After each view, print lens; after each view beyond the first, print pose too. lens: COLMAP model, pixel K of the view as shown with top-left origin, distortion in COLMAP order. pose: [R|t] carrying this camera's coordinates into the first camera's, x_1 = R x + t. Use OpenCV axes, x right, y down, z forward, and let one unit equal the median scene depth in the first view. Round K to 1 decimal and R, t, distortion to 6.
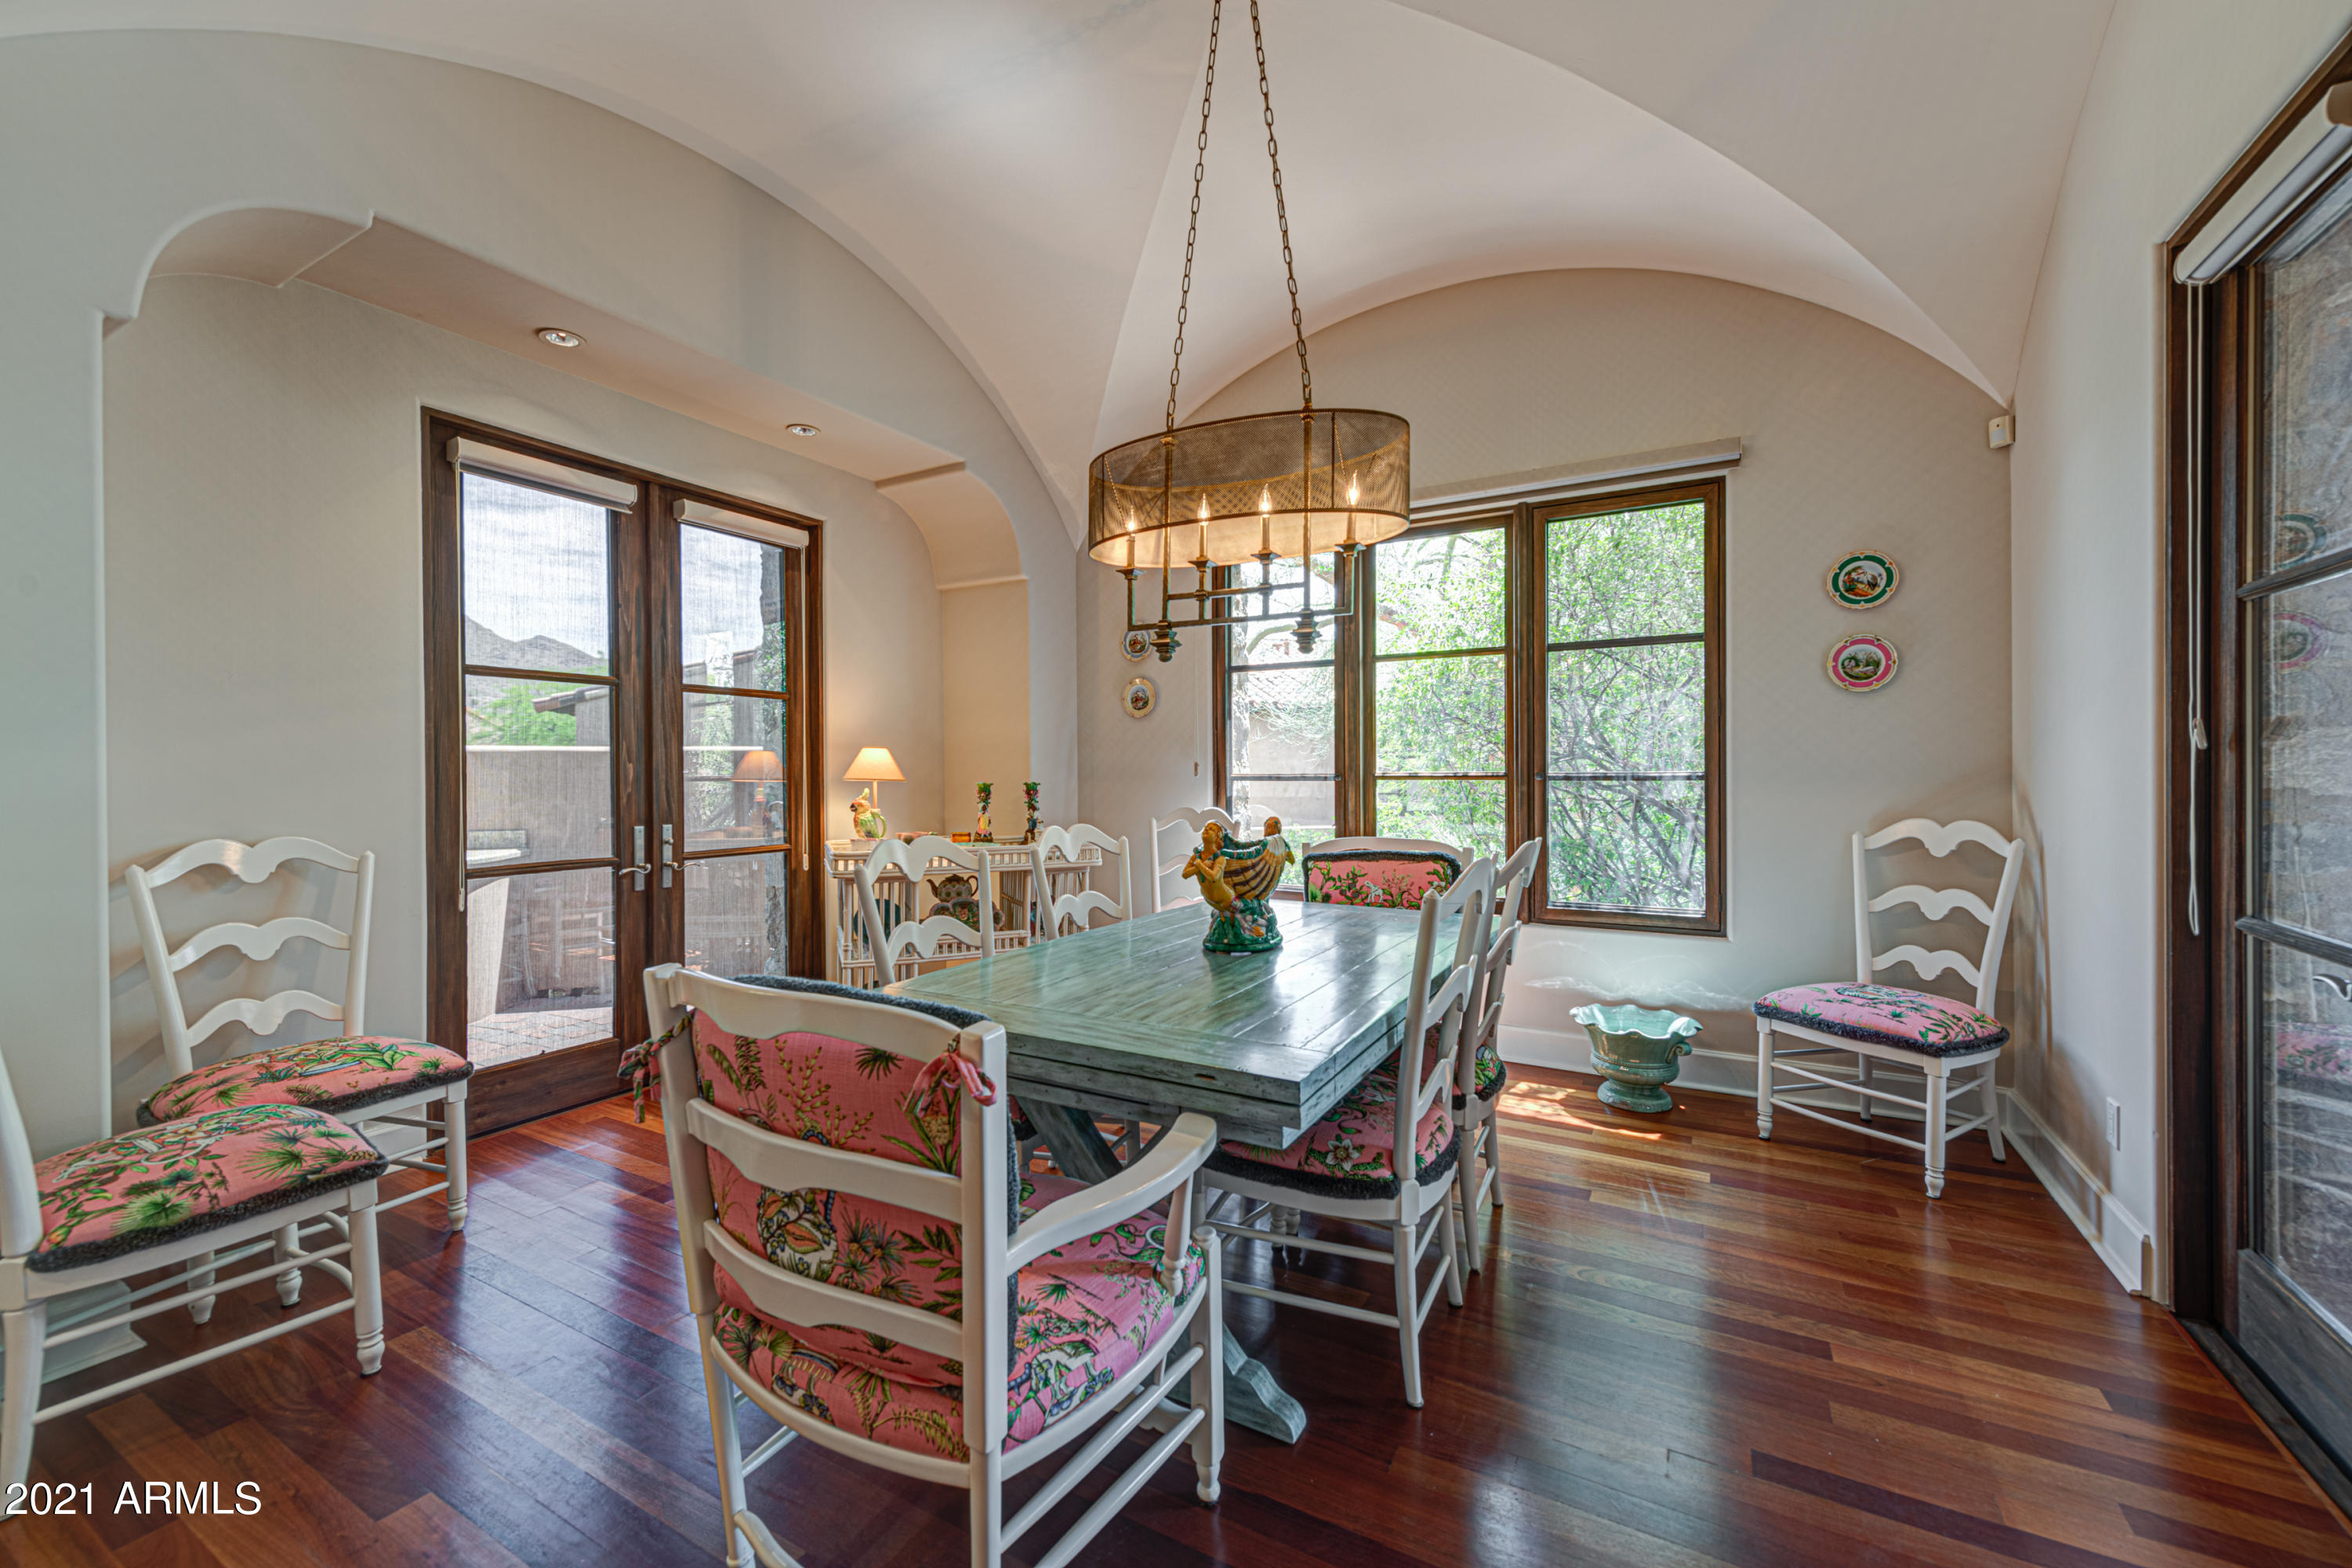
lens RADIAL K [[918.4, 0, 1182.6], [0, 918.4, 777.3], [0, 0, 1]] dist [0.019540, -0.012953]
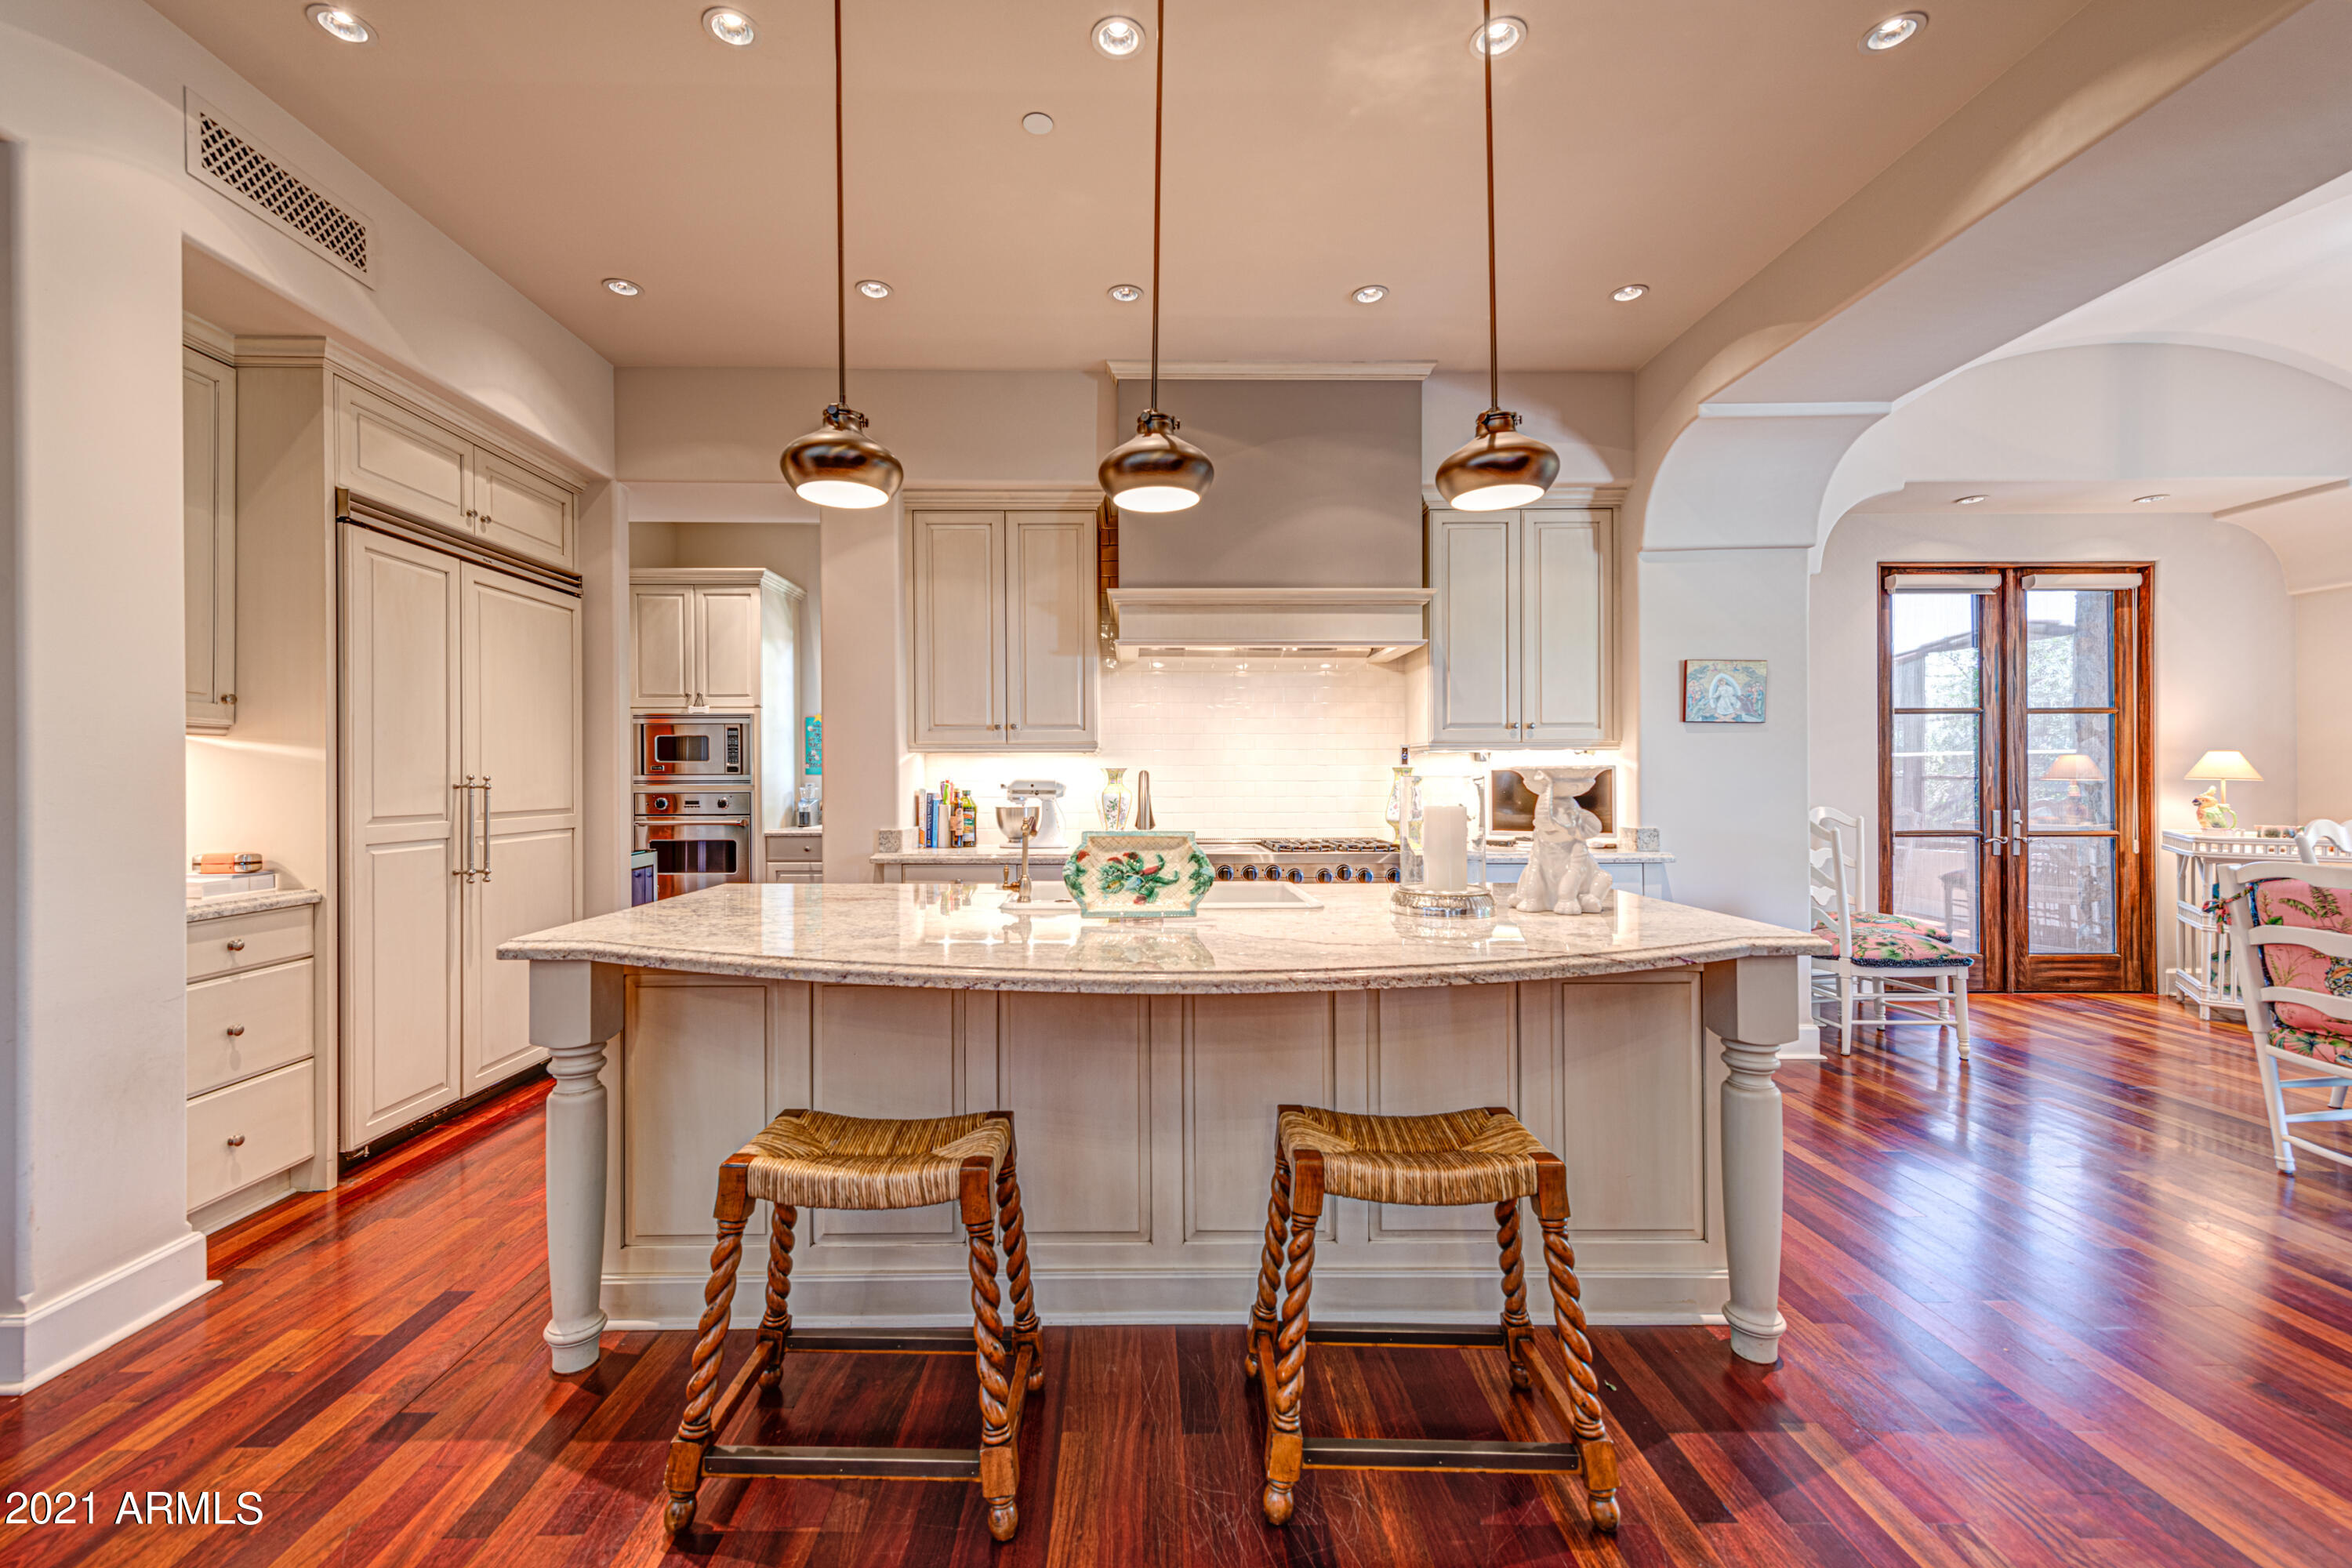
lens RADIAL K [[954.3, 0, 1151.5], [0, 954.3, 784.3], [0, 0, 1]] dist [0.013898, -0.000160]
pose [[0.508966, 0.010583, -0.860721, 0.033956], [-0.002847, 0.999940, 0.010611, -0.000104], [0.860782, -0.002950, 0.508966, -0.852805]]
